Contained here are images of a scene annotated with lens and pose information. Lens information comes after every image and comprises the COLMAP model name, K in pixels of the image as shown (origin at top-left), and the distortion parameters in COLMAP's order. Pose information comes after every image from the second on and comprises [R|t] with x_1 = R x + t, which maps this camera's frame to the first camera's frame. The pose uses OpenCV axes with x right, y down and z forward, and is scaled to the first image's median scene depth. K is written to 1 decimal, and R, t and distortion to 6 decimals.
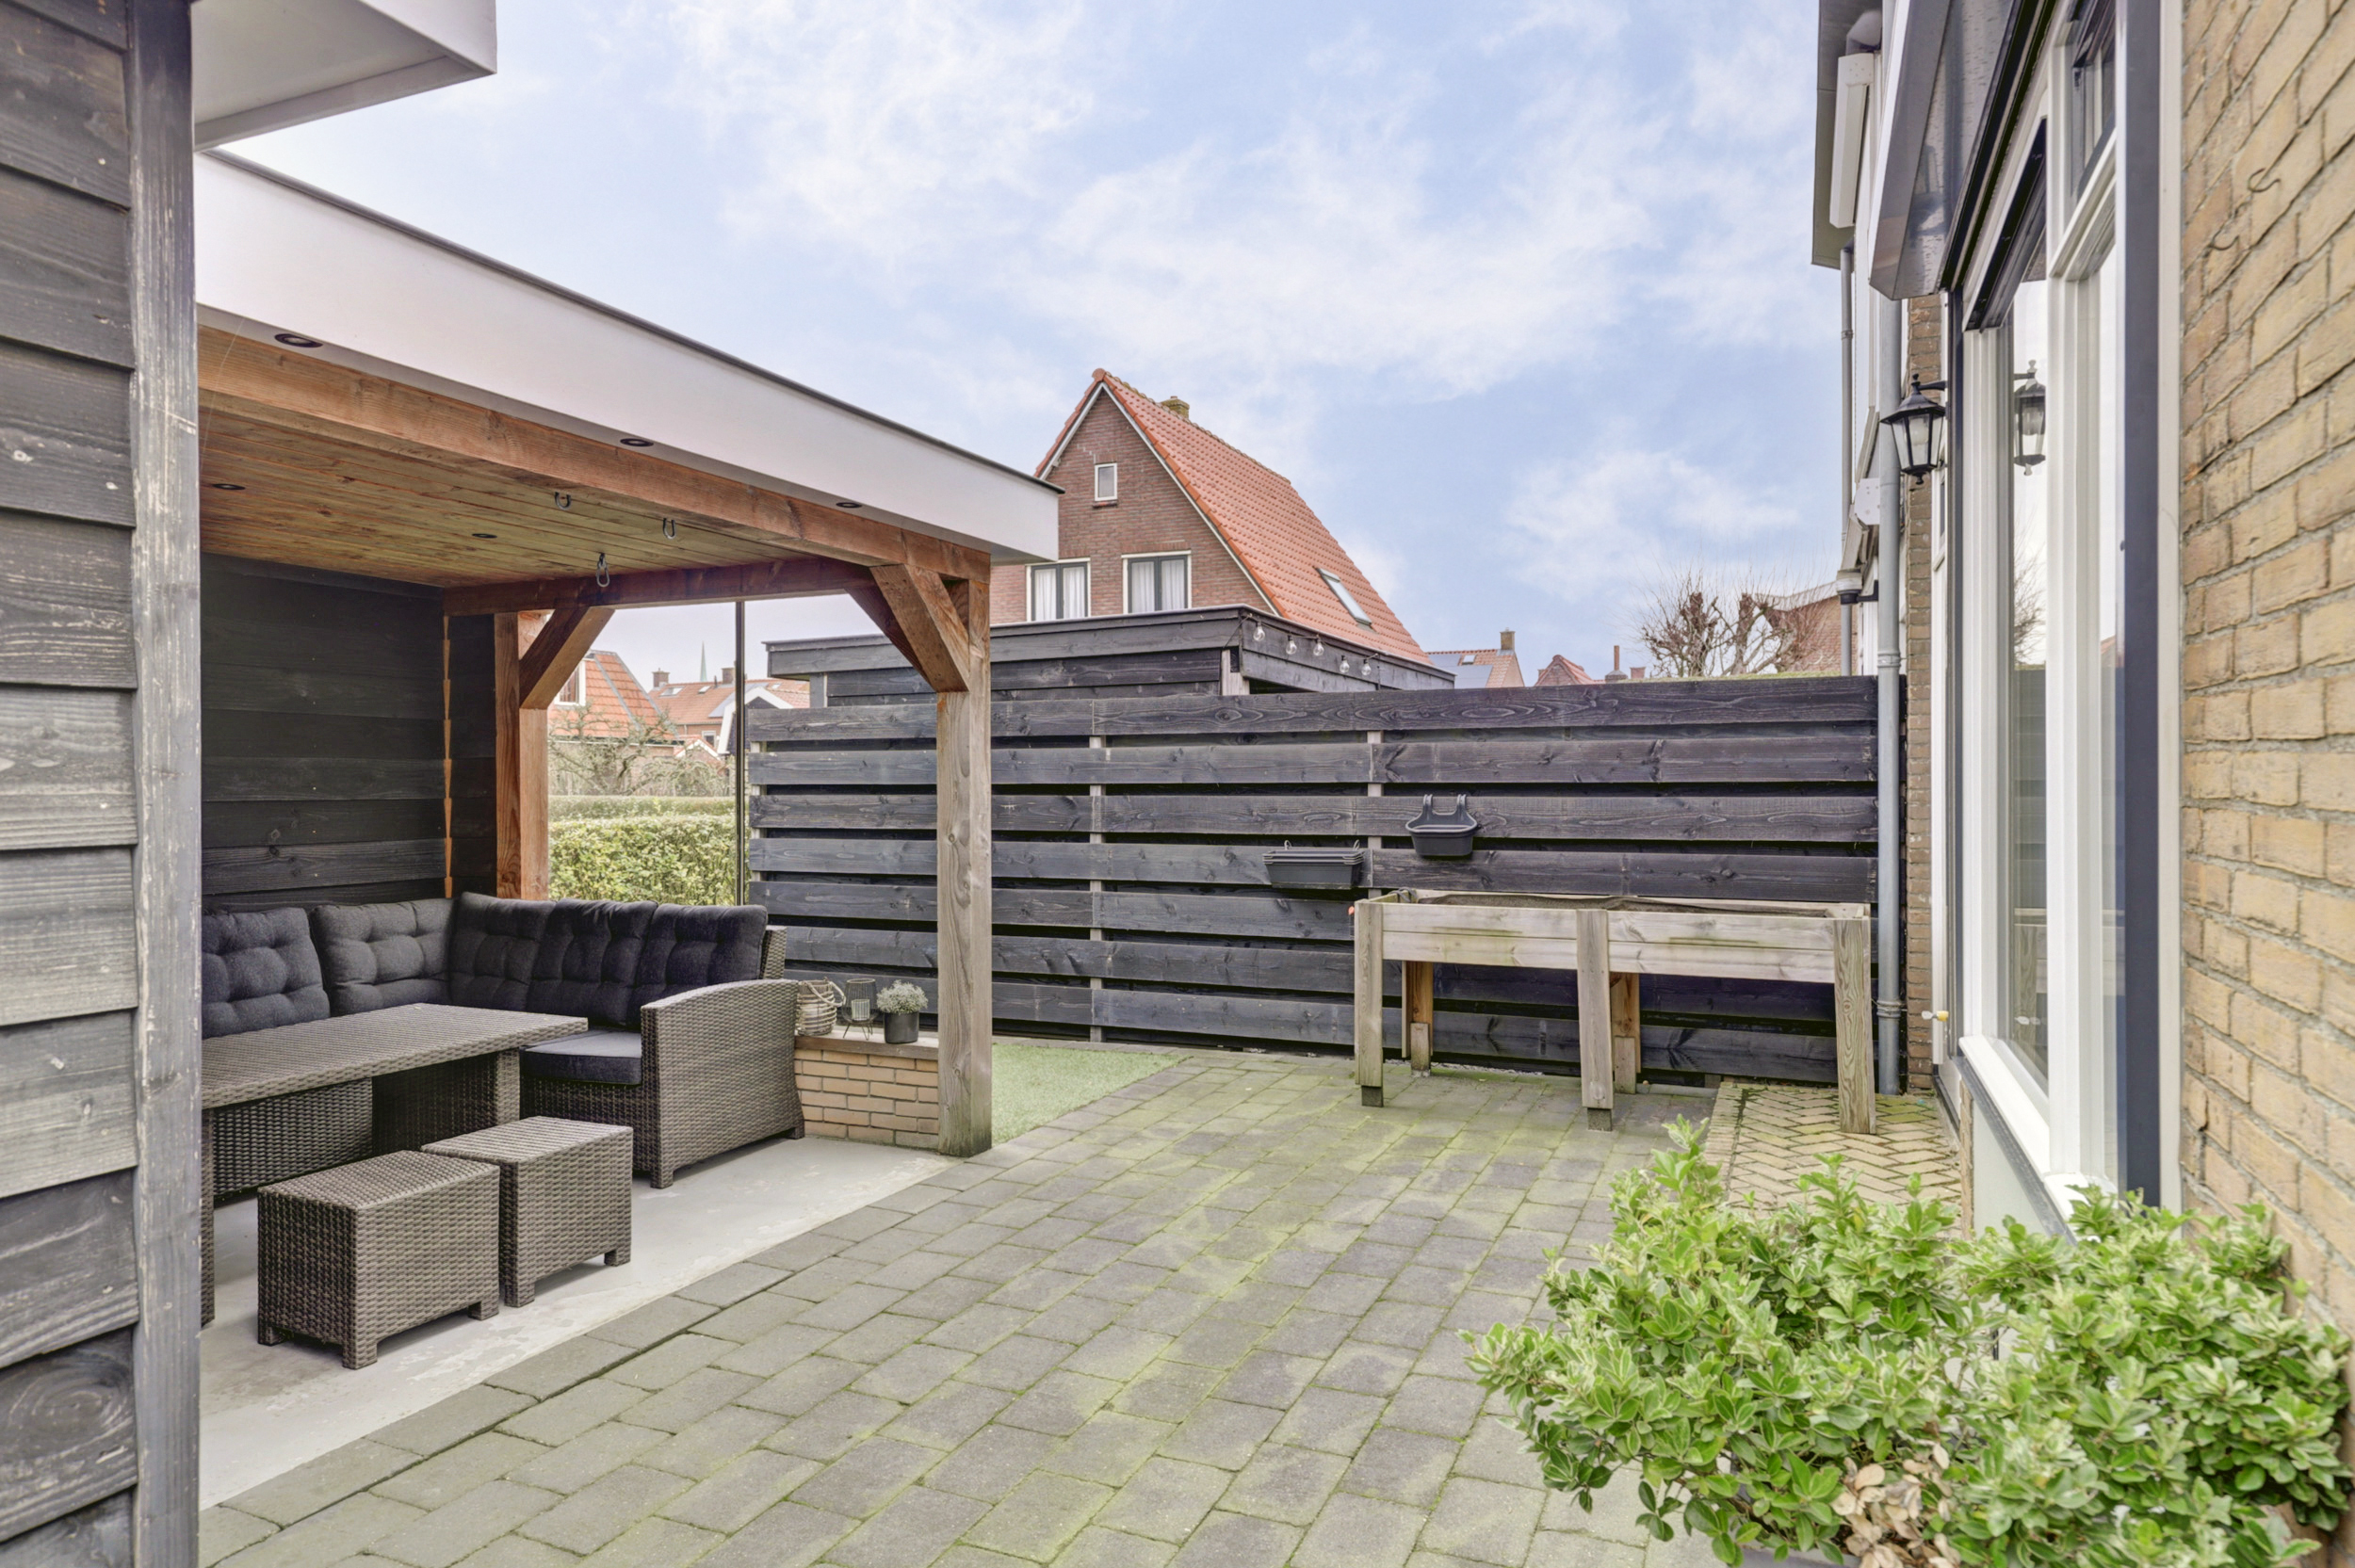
lens RADIAL K [[1416.8, 0, 1180.9], [0, 1416.8, 786.7], [0, 0, 1]] dist [-0.001946, -0.000255]
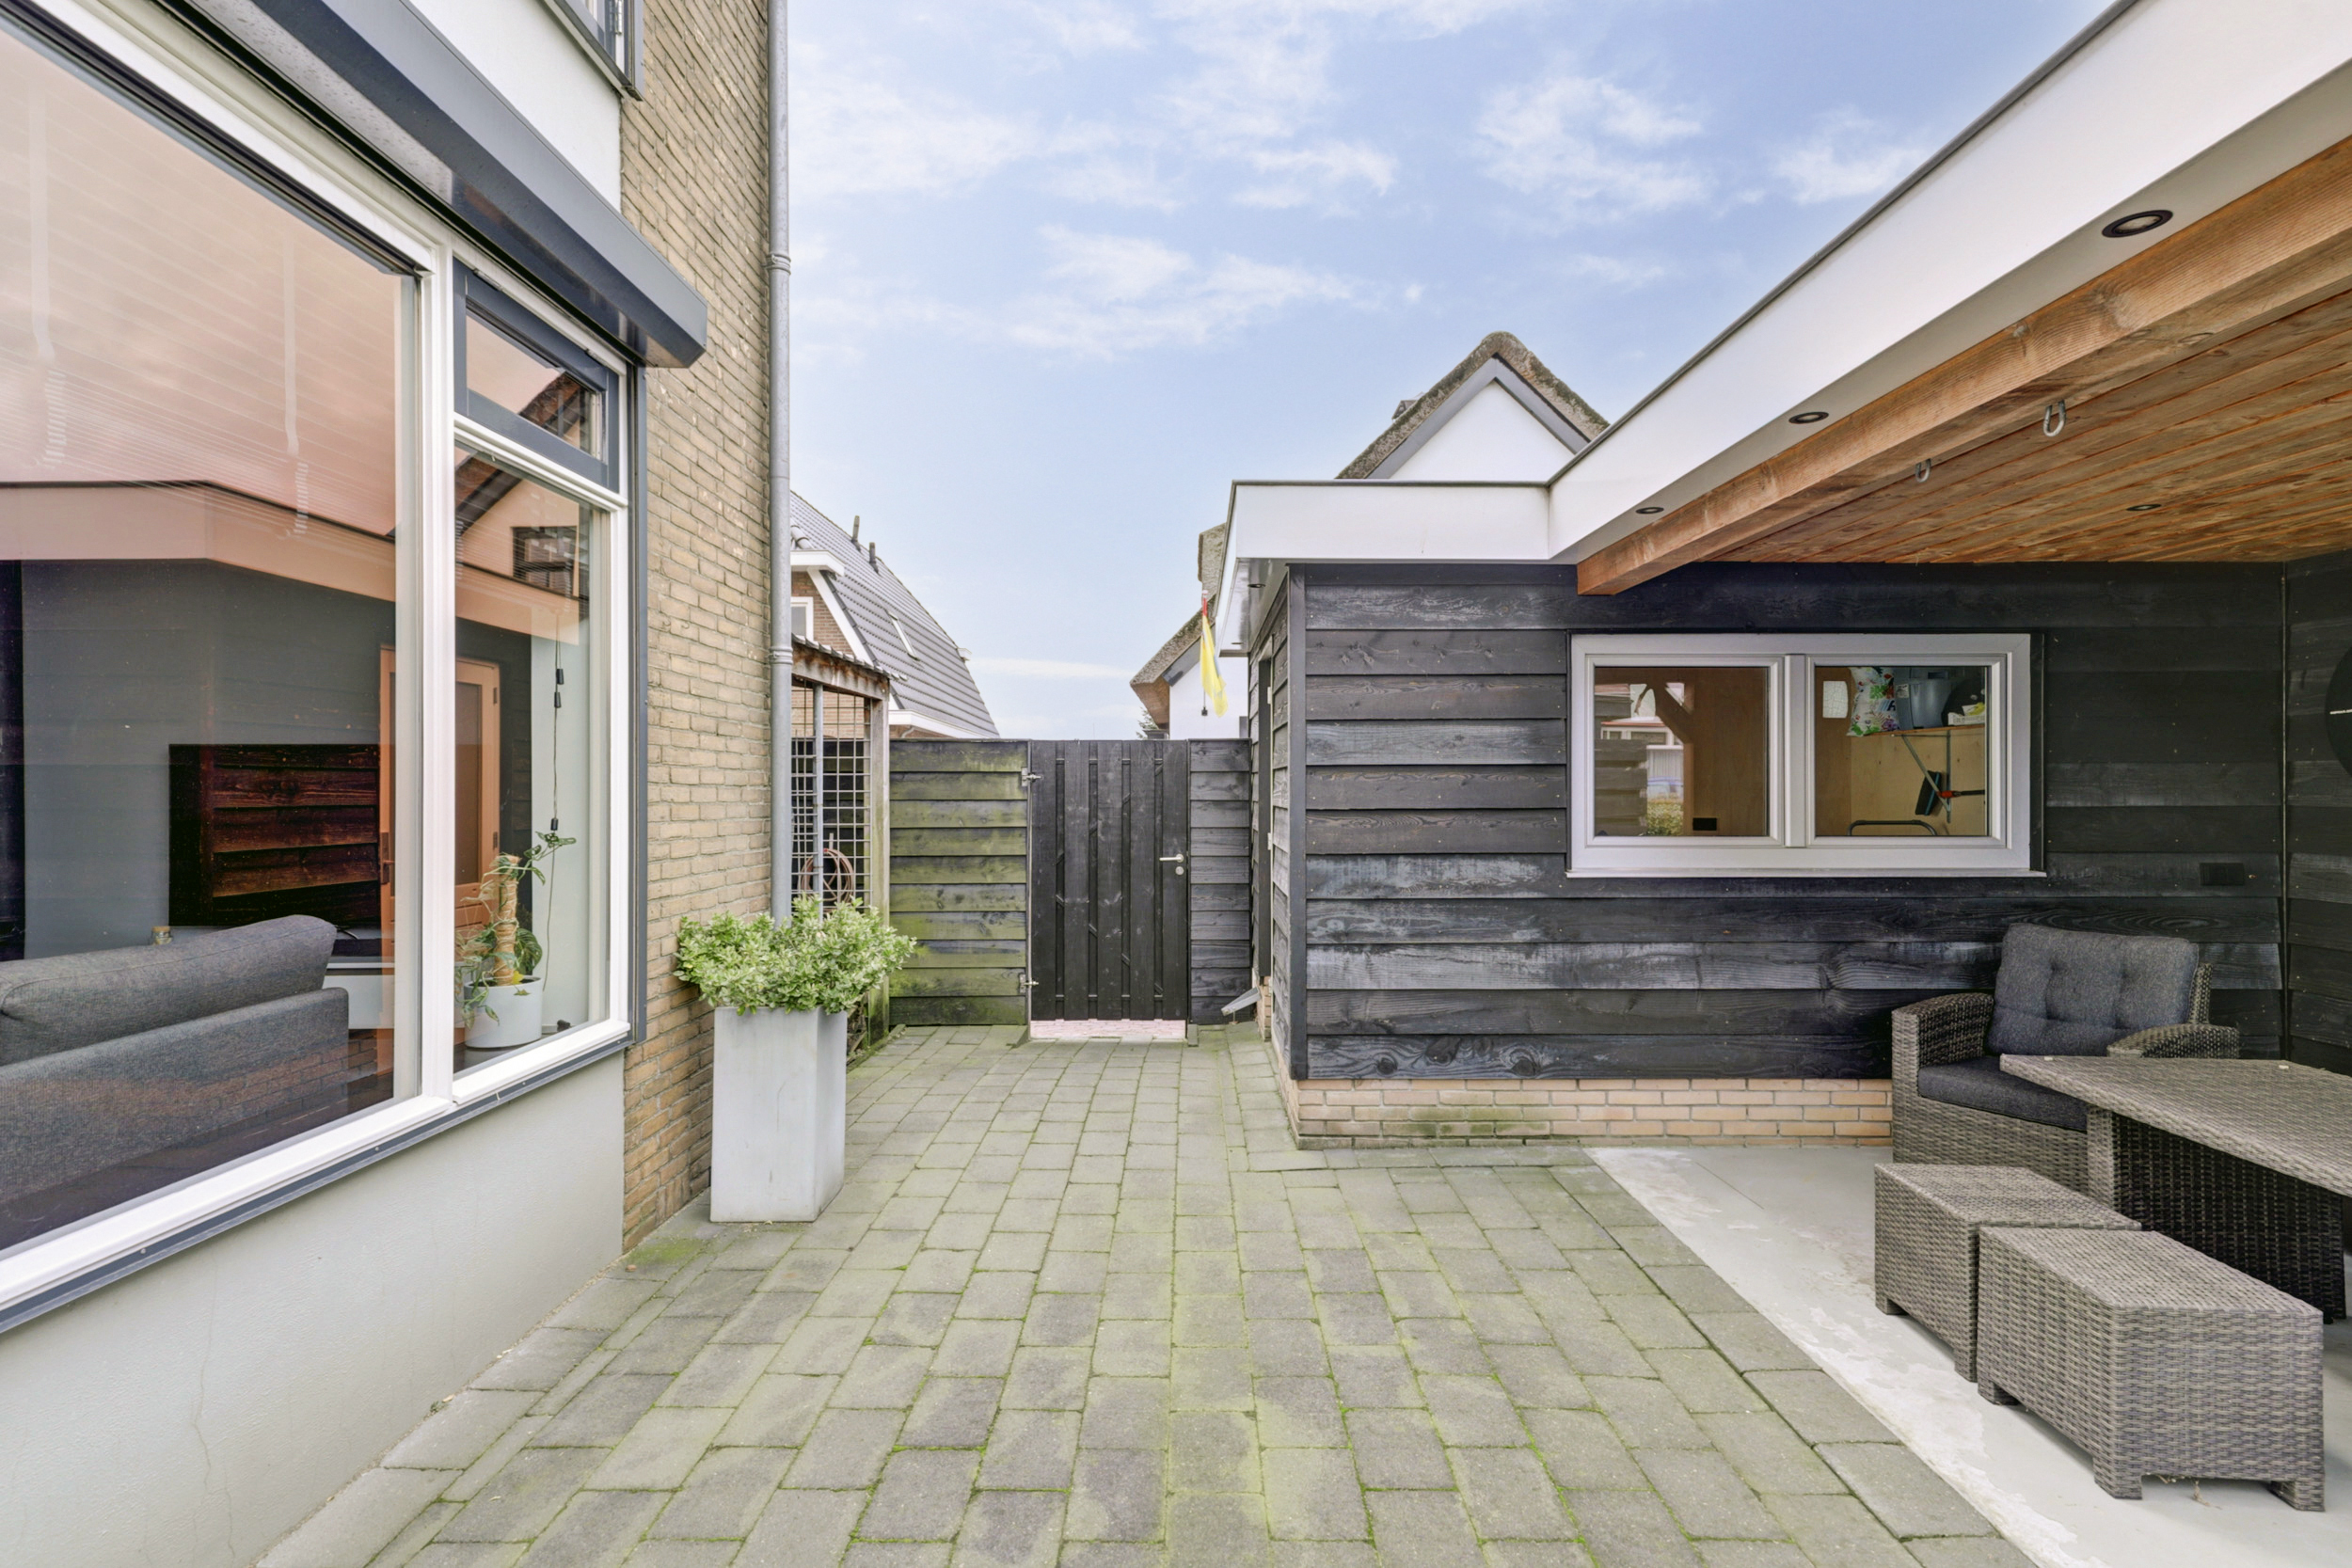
lens RADIAL K [[1104.5, 0, 1179.6], [0, 1104.5, 785.4], [0, 0, 1]] dist [0.002177, 0.000305]
pose [[-0.919660, 0.004266, -0.392693, 0.193120], [0.003472, 0.999990, 0.002732, -0.008862], [0.392700, 0.001149, -0.919666, 1.087402]]
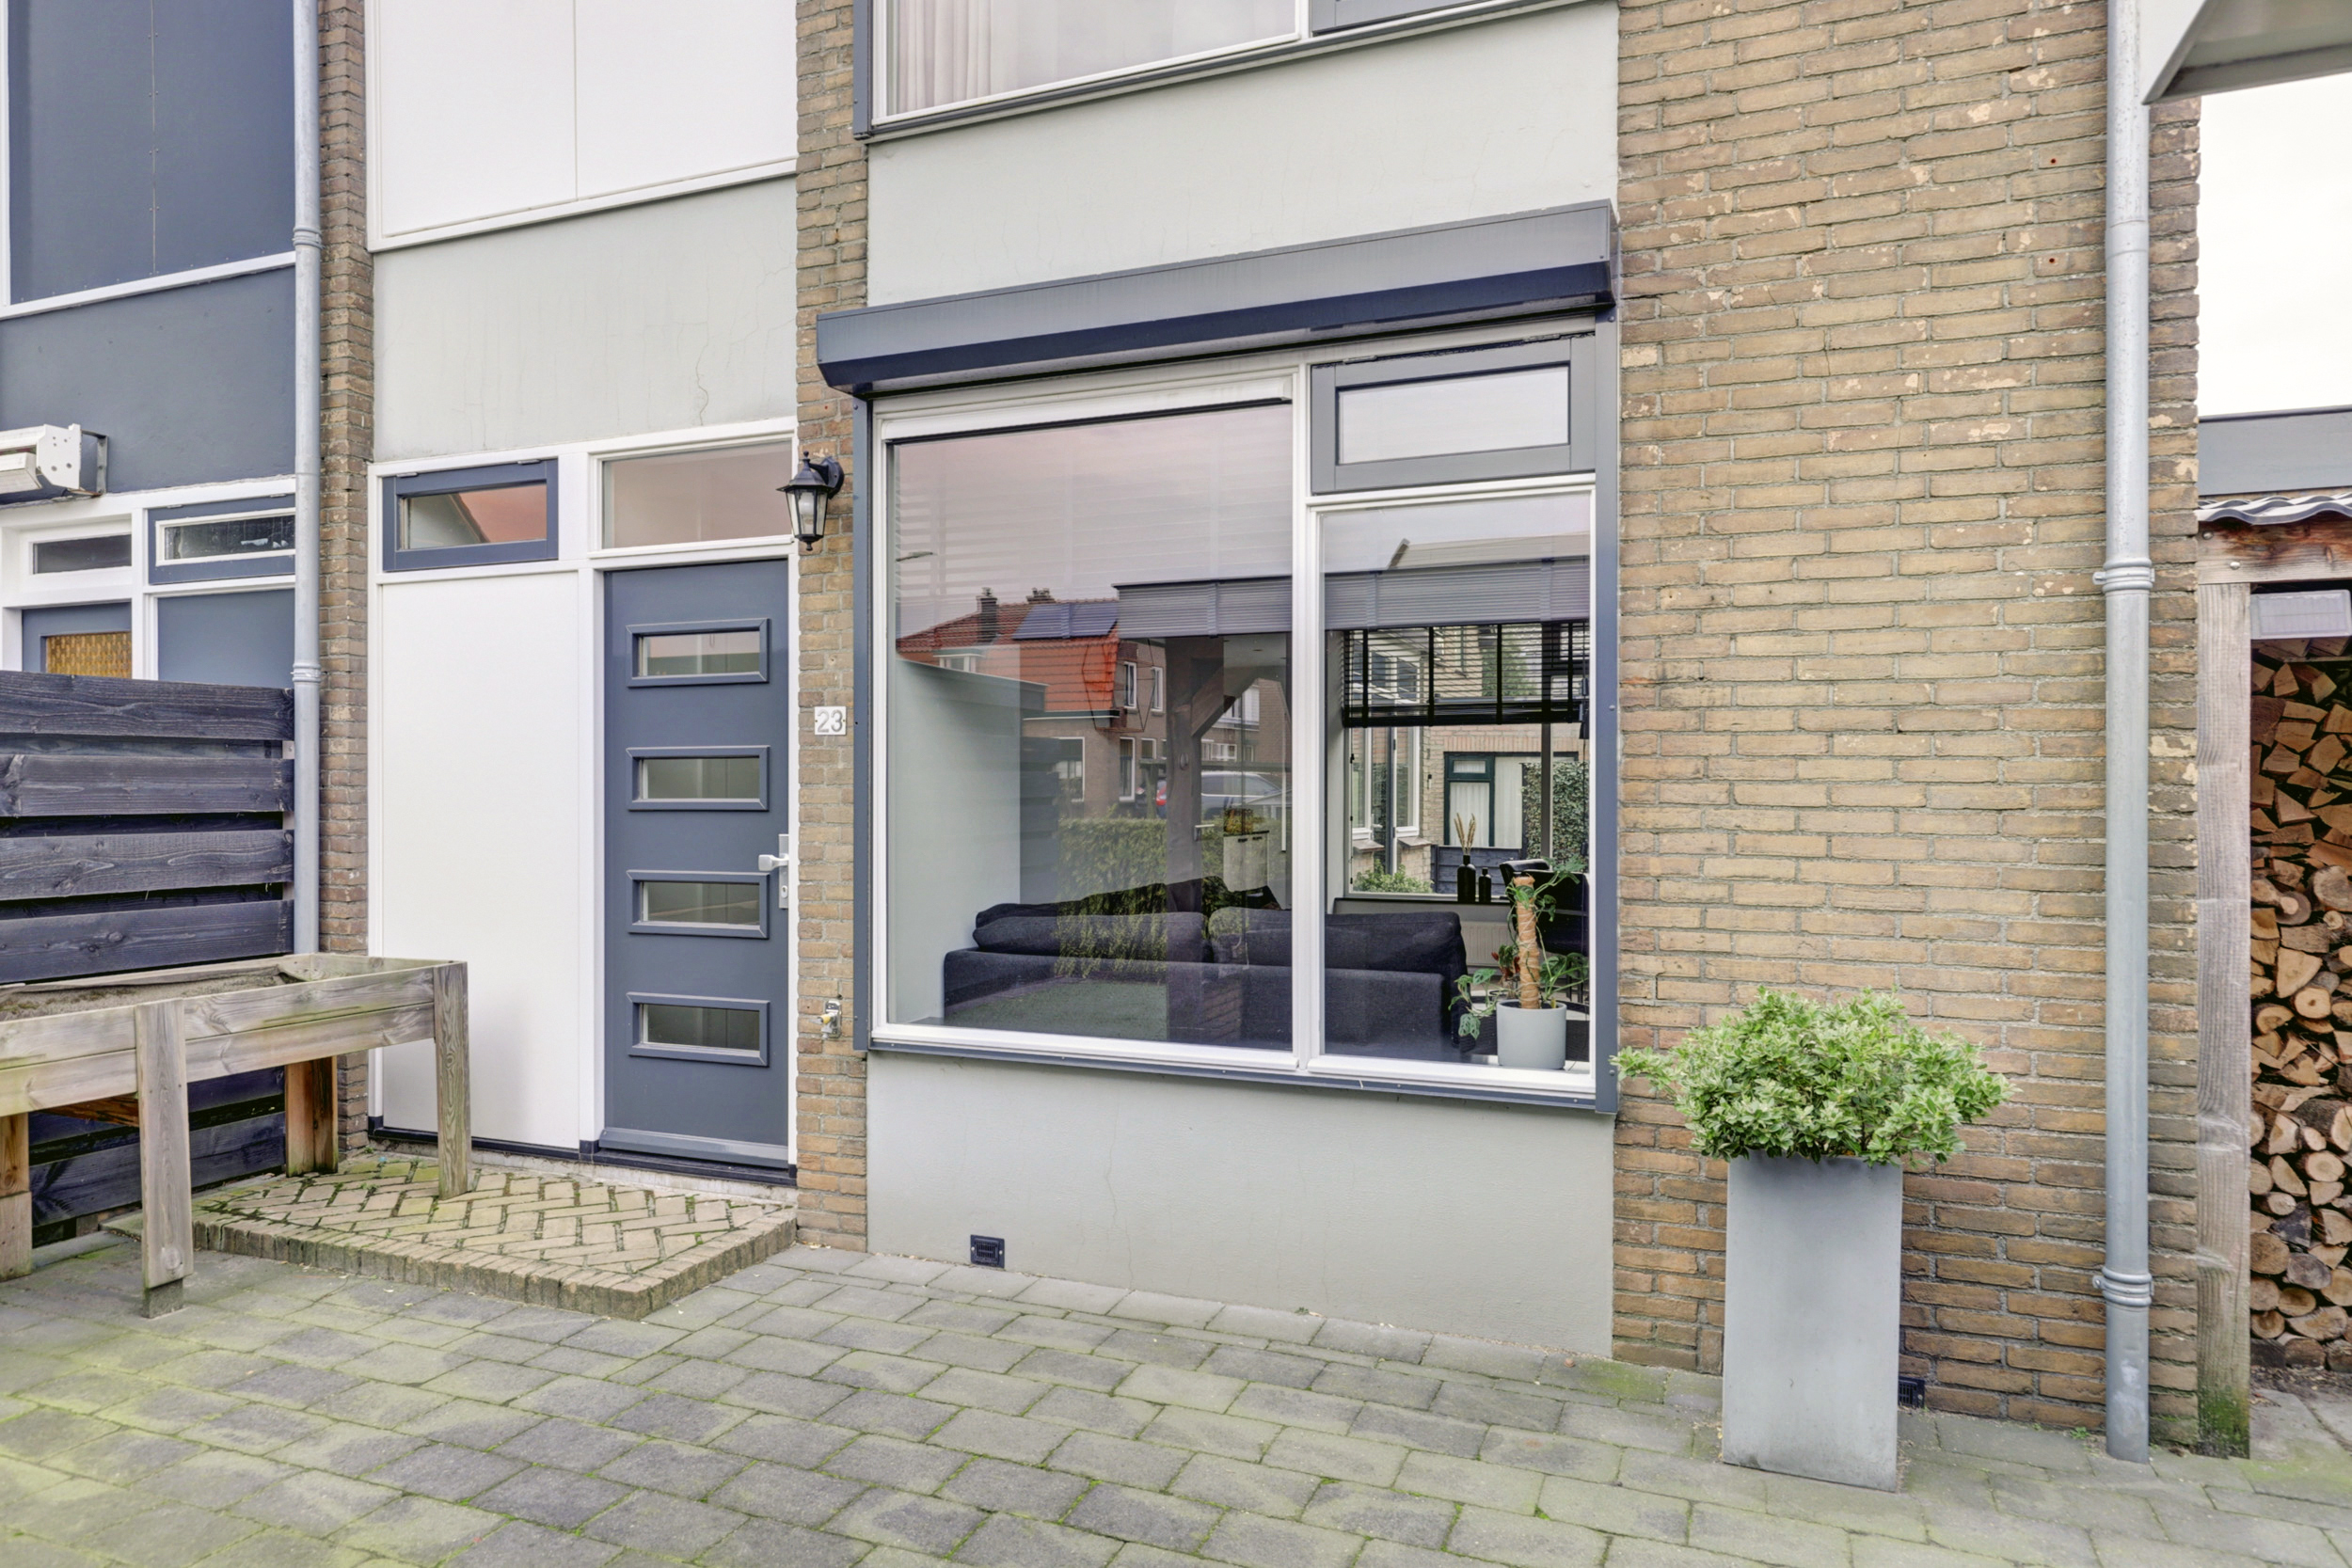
lens RADIAL K [[1440.7, 0, 1178.9], [0, 1440.7, 789.1], [0, 0, 1]] dist [0.017865, -0.000707]
pose [[-0.029100, 0.003418, 0.999571, -0.501300], [0.002475, 0.999991, -0.003348, -0.016199], [-0.999573, 0.002377, -0.029108, 0.583386]]
